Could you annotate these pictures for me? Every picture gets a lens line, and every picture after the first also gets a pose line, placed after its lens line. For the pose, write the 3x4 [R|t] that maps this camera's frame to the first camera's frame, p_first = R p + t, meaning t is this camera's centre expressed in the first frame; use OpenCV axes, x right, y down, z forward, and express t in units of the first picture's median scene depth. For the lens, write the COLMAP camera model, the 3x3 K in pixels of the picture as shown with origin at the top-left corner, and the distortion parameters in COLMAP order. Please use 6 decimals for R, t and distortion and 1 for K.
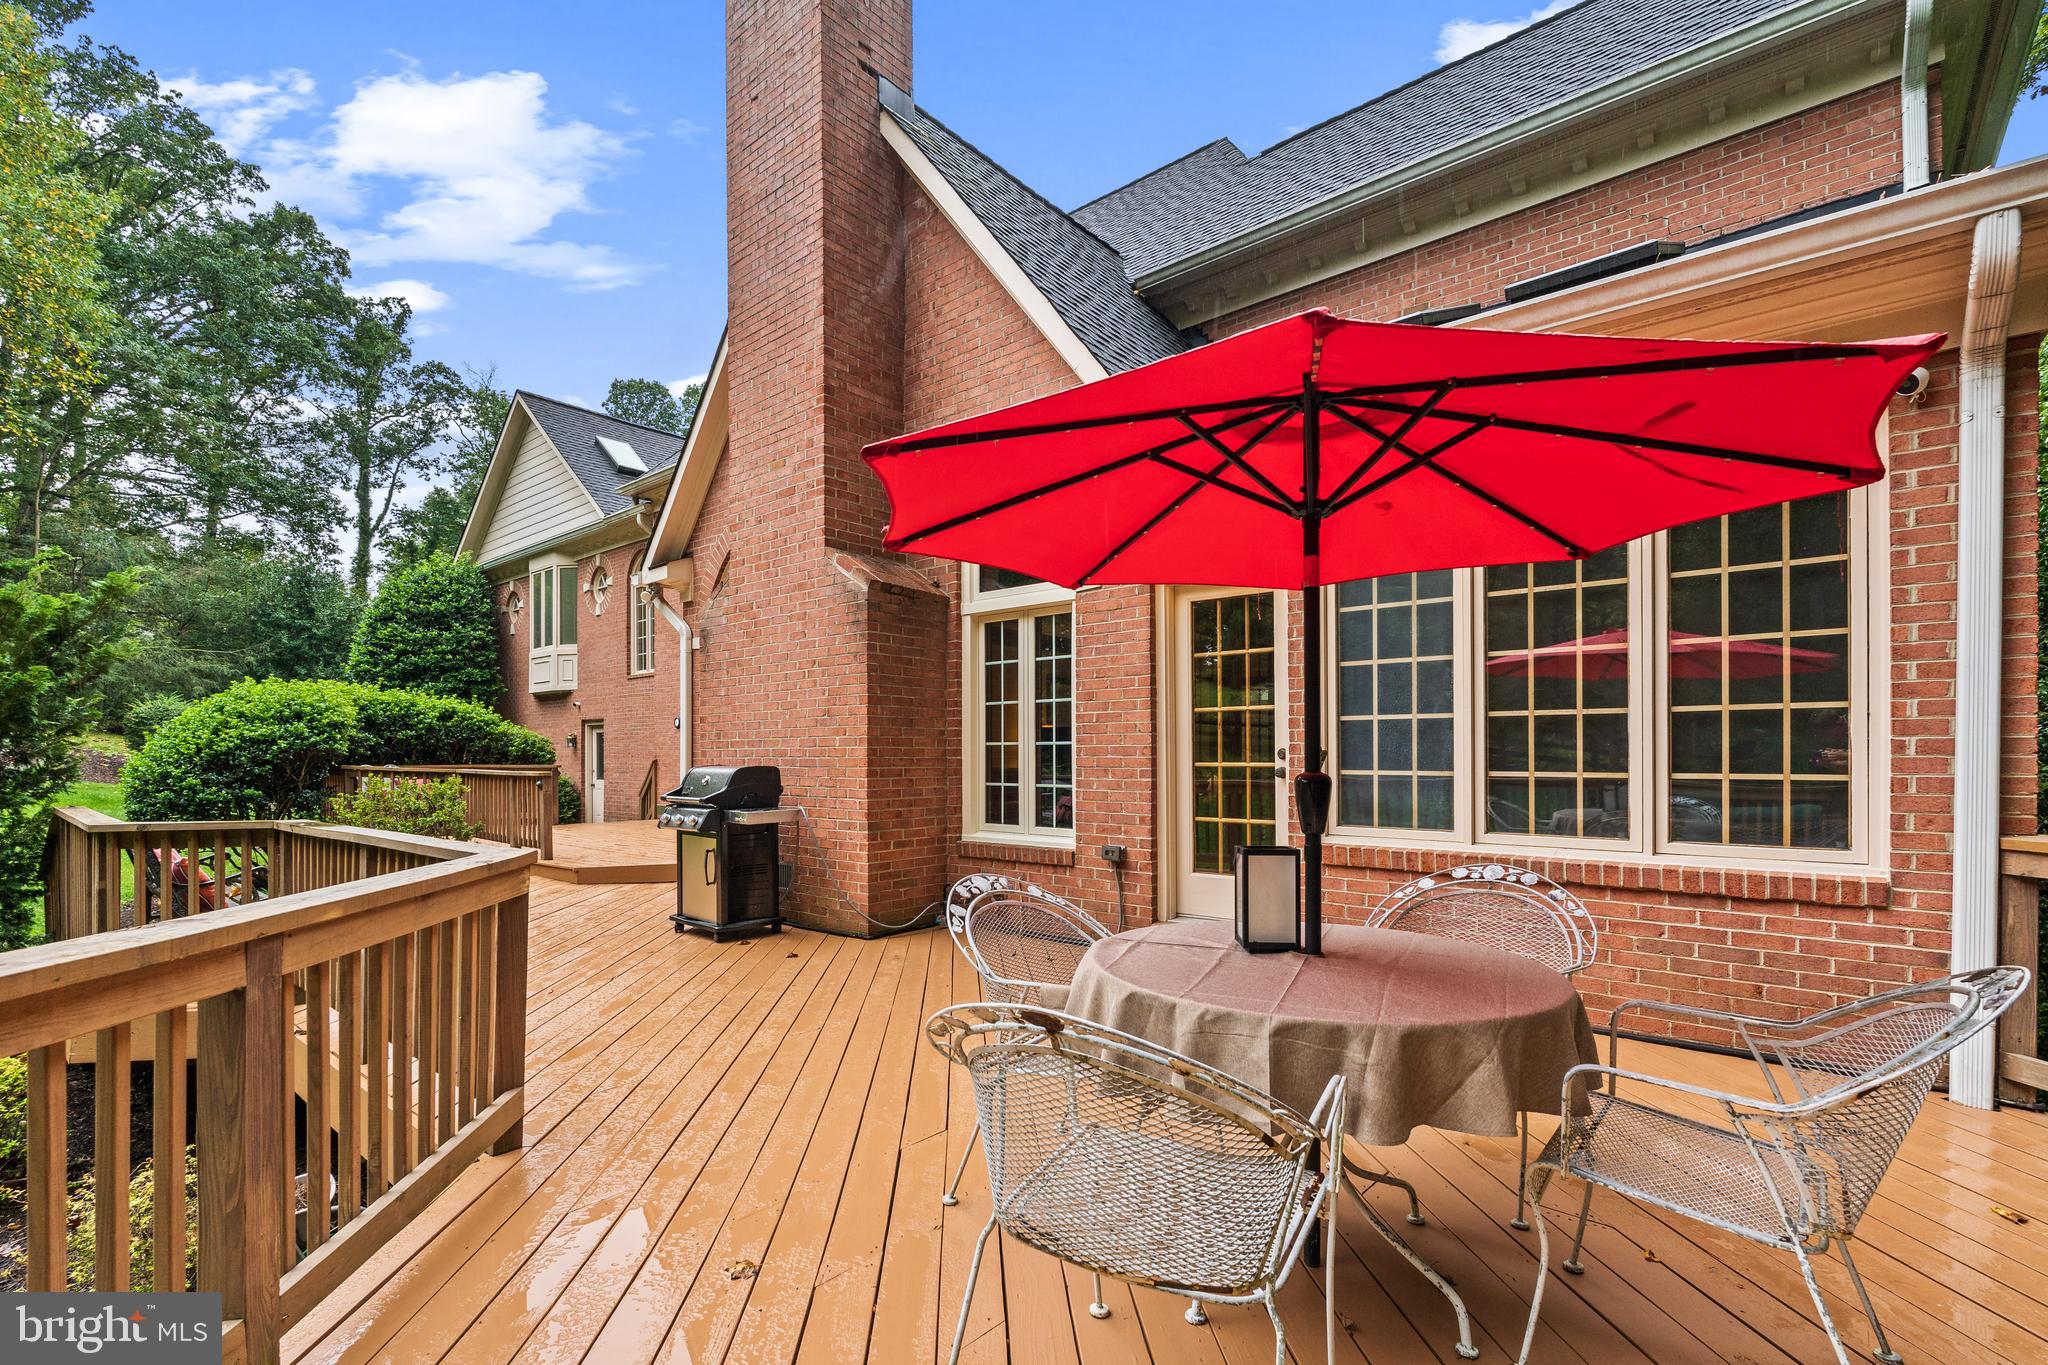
lens RADIAL K [[932.1, 0, 1013.1], [0, 932.1, 749.4], [0, 0, 1]] dist [-0.001446, 0.000425]
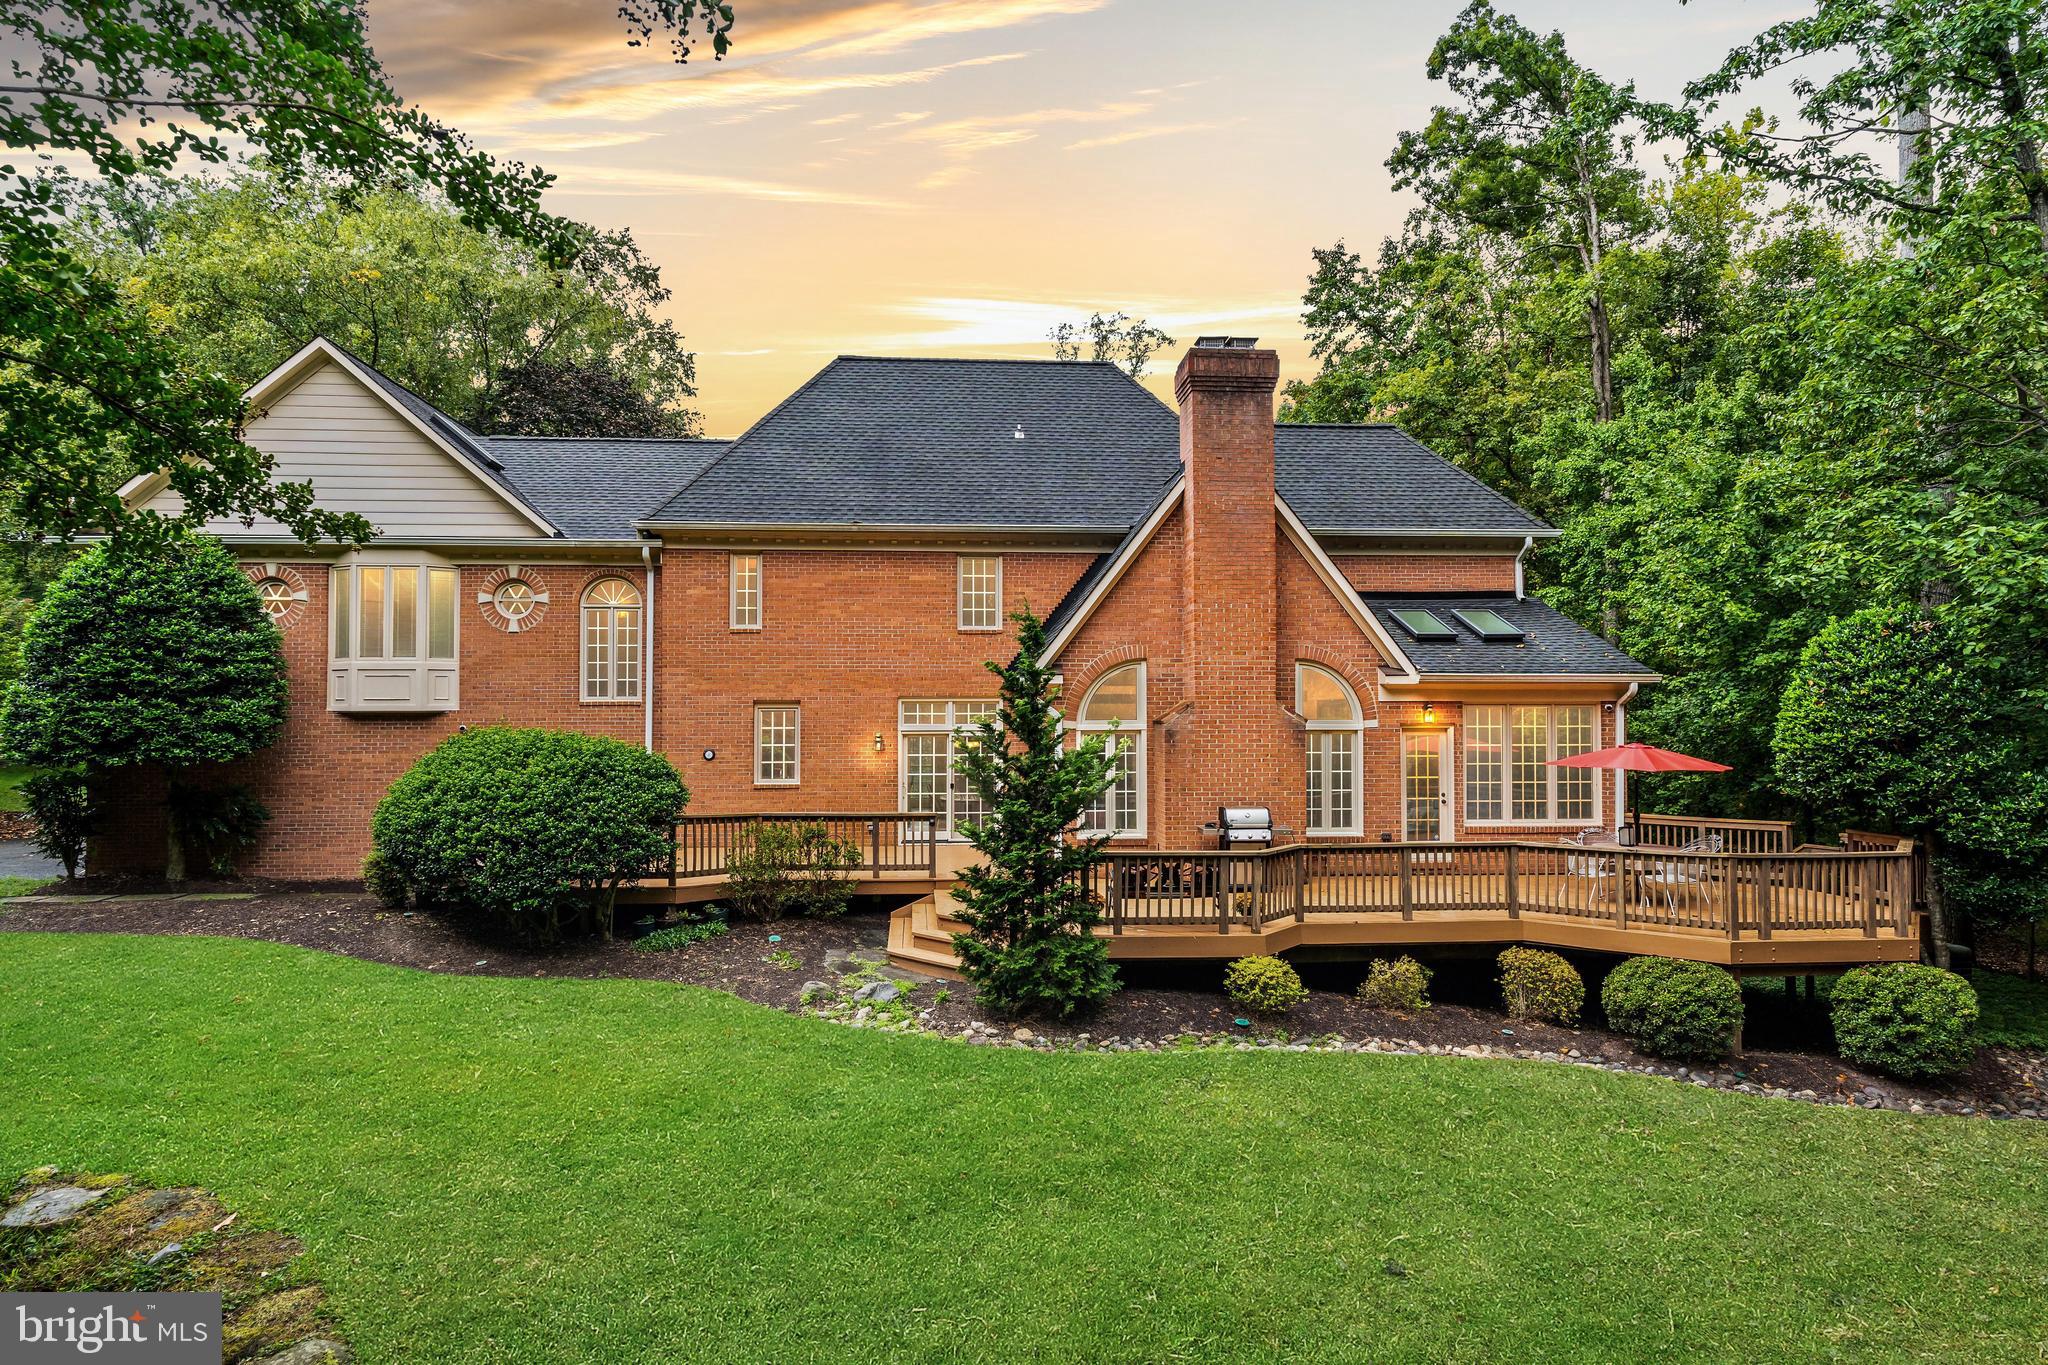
lens RADIAL K [[1148.9, 0, 1024.0], [0, 1148.9, 682.5], [0, 0, 1]] dist [-0.000944, -0.003543]
pose [[0.701014, 0.024563, 0.712724, -2.408473], [-0.007152, 0.999599, -0.027415, -0.180217], [-0.713111, 0.014121, 0.700909, -0.397631]]
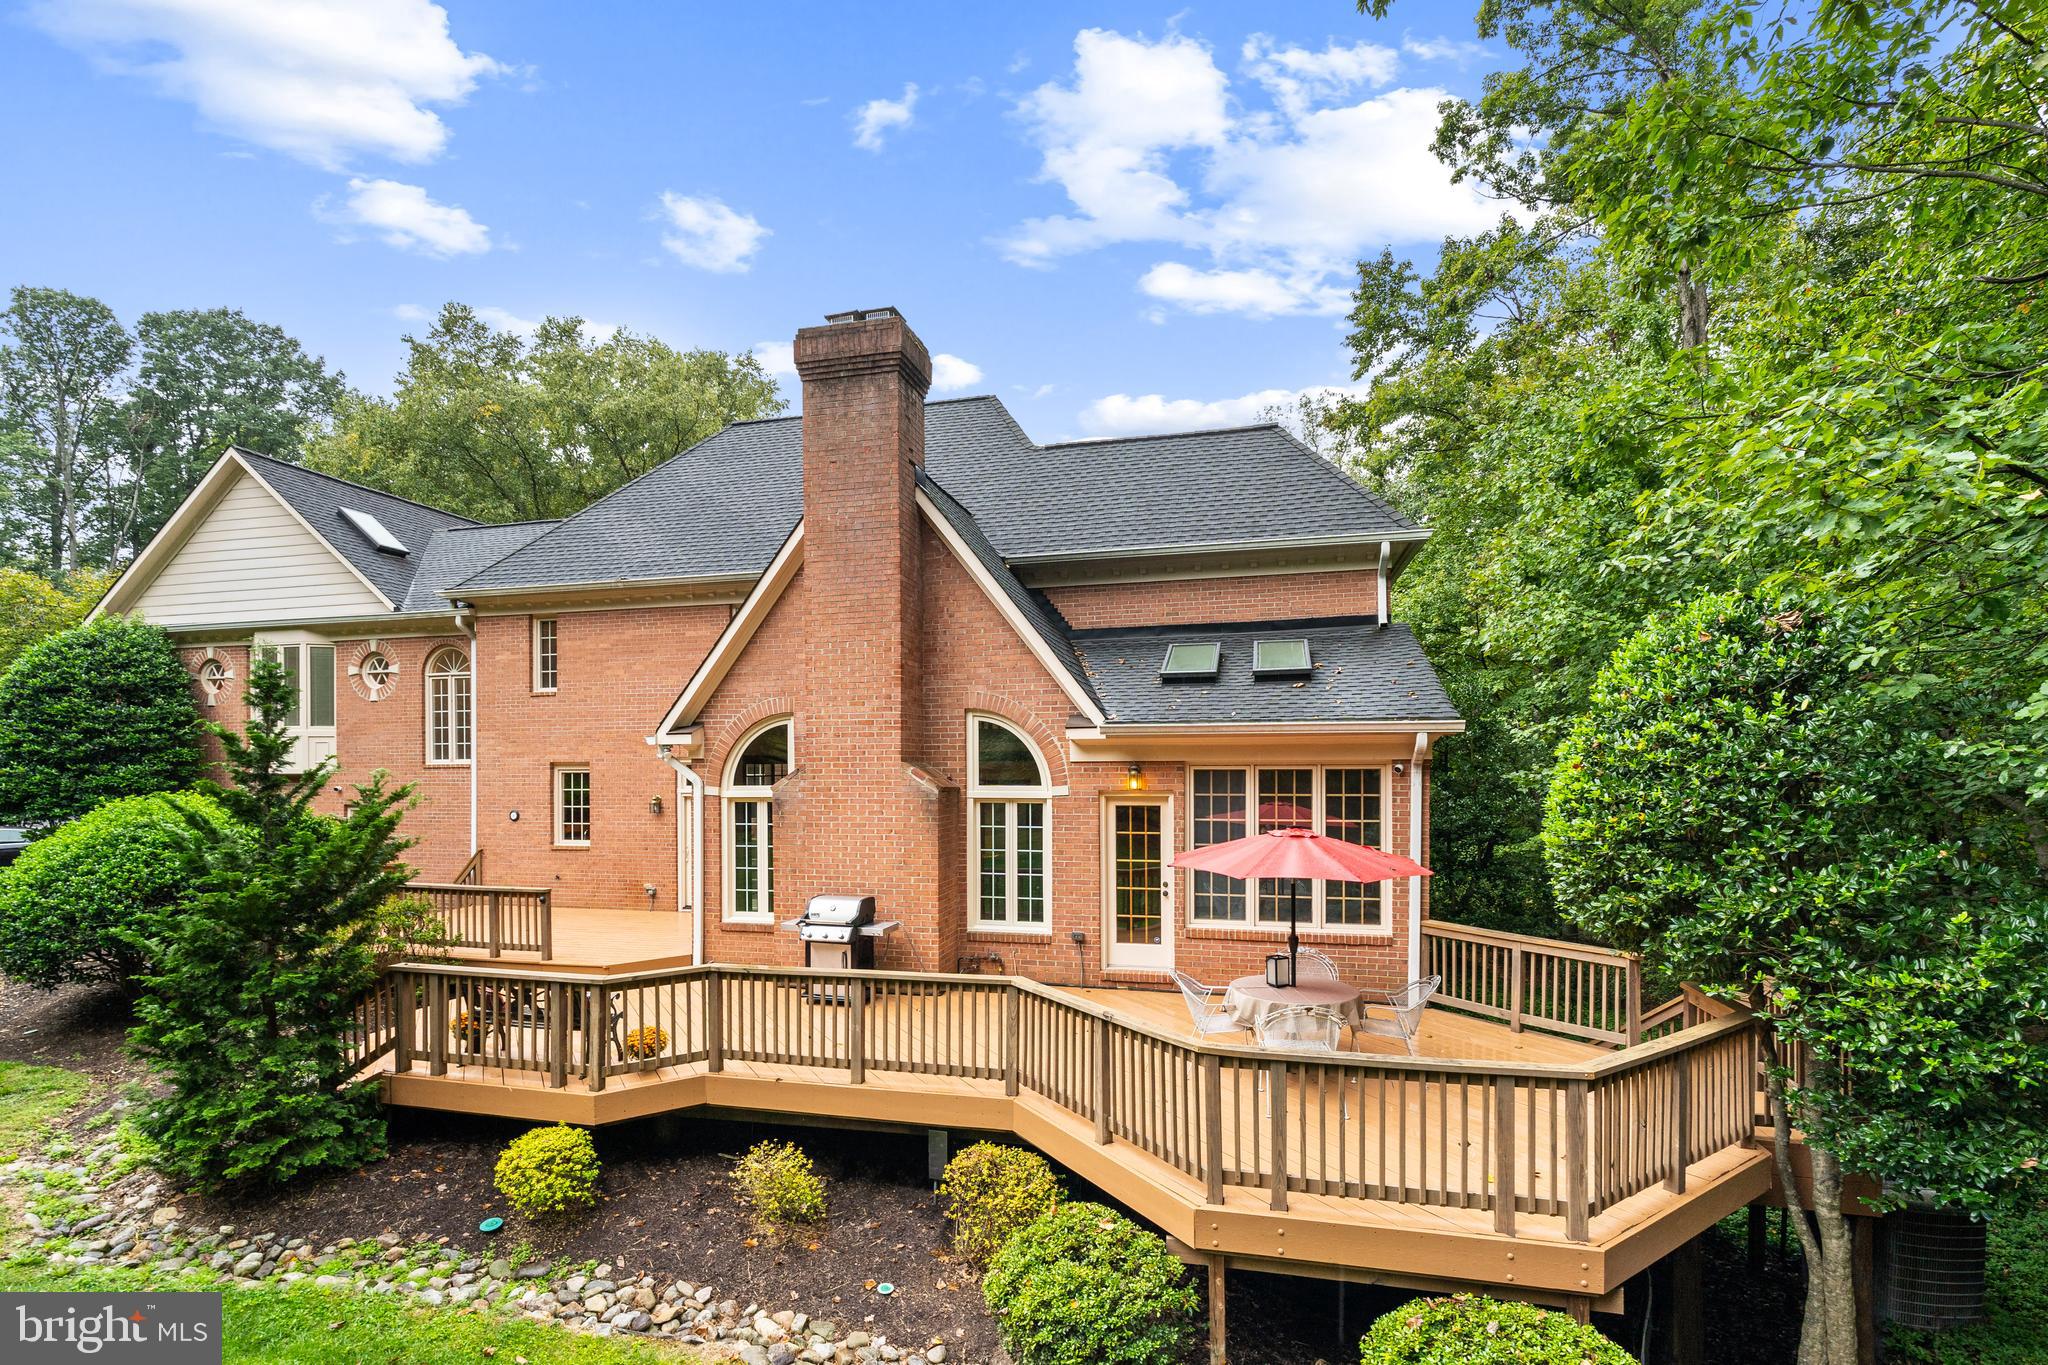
lens RADIAL K [[937.9, 0, 1031.1], [0, 937.9, 764.7], [0, 0, 1]] dist [-0.002591, 0.000275]
pose [[0.887635, -0.000834, 0.460546, -0.757538], [-0.001311, 0.999990, 0.004338, -0.217750], [-0.460545, -0.004454, 0.887625, -0.580505]]
